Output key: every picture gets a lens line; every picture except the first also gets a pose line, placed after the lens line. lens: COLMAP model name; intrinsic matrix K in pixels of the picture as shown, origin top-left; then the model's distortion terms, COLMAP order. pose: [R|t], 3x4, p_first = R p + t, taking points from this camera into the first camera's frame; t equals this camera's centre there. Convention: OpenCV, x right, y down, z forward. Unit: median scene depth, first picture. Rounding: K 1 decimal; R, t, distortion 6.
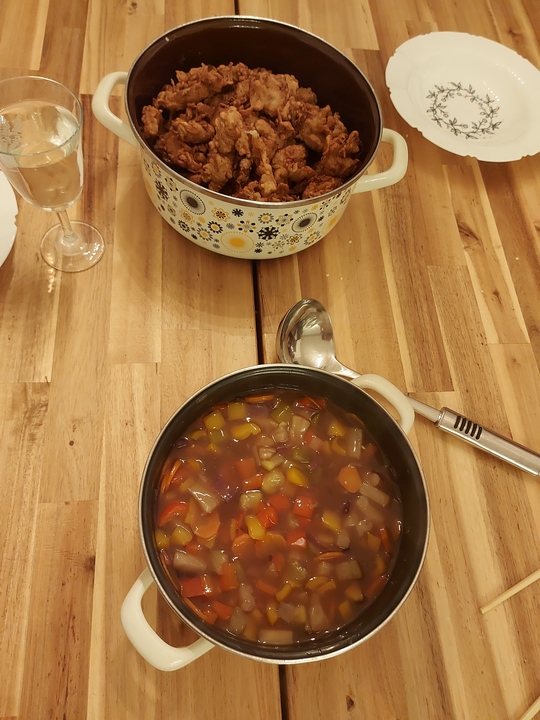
lens RADIAL K [[496.1, 0, 270.2], [0, 496.1, 358.3], [0, 0, 1]] dist [-0.001188, -0.003166]
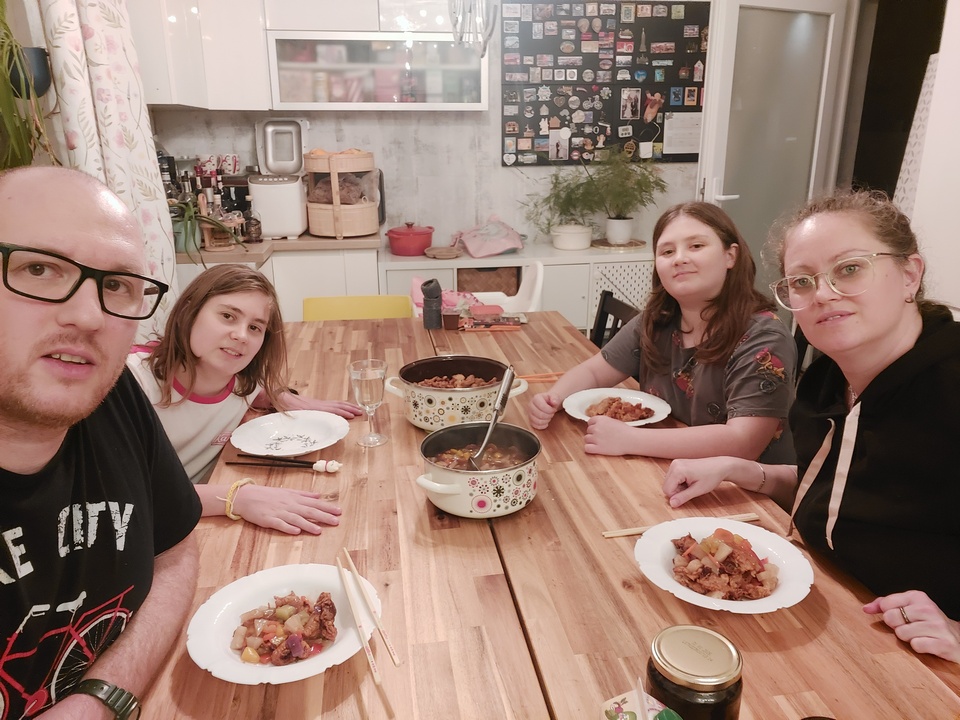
lens RADIAL K [[678.2, 0, 476.0], [0, 678.2, 362.8], [0, 0, 1]] dist [-0.081991, -0.011756]
pose [[0.986194, -0.163628, 0.025438, -0.001895], [0.126224, 0.643373, -0.755075, 1.857295], [0.107185, 0.747862, 0.655144, -1.080972]]
